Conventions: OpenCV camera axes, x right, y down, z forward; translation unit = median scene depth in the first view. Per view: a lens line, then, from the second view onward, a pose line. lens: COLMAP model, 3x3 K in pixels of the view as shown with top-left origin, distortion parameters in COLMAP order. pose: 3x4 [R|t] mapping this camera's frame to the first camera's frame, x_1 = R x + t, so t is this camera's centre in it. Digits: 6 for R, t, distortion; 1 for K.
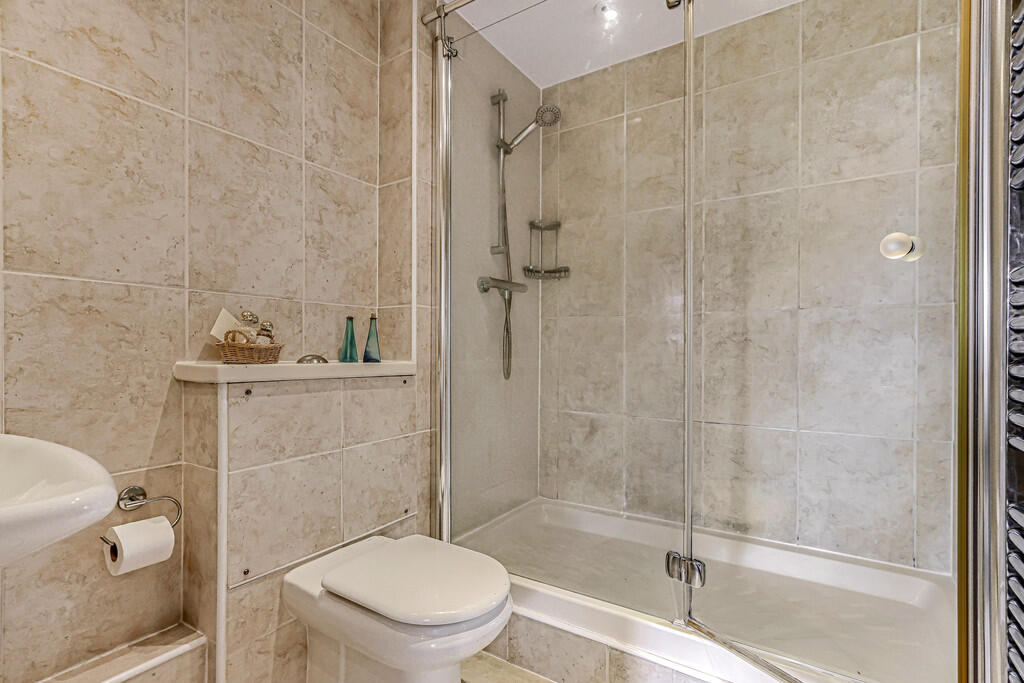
lens RADIAL K [[487.4, 0, 513.3], [0, 487.4, 346.7], [0, 0, 1]] dist [0.002530, 0.000435]
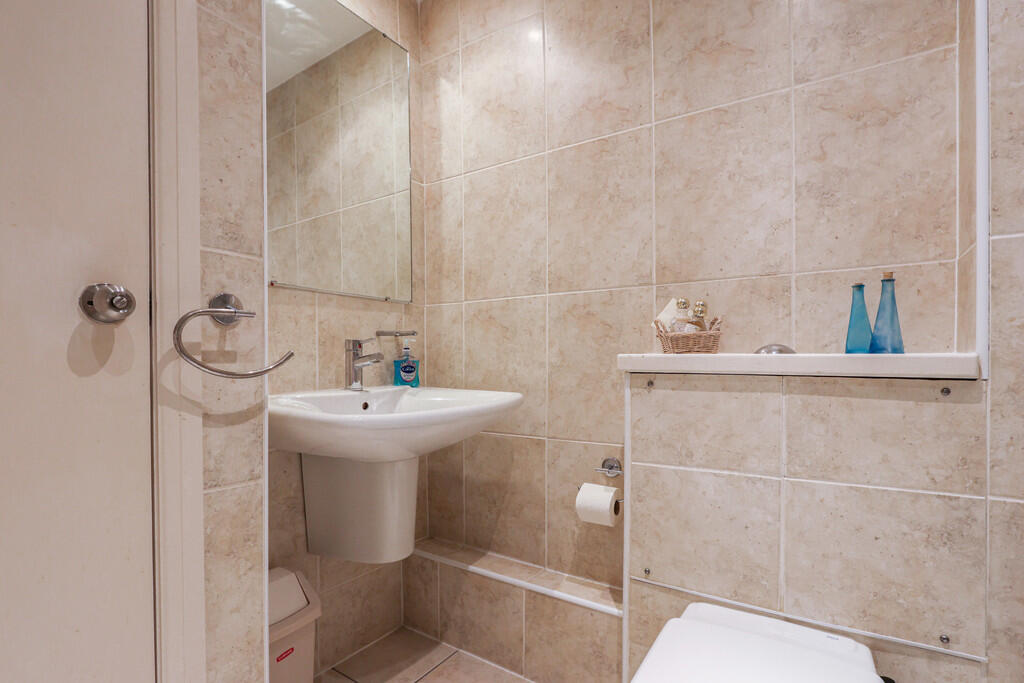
lens RADIAL K [[477.7, 0, 538.4], [0, 477.7, 366.2], [0, 0, 1]] dist [-0.012232, -0.000958]
pose [[0.021497, 0.000003, -0.999769, 0.348820], [0.006130, 0.999981, 0.000135, 0.054094], [0.999750, -0.006131, 0.021496, 0.707688]]
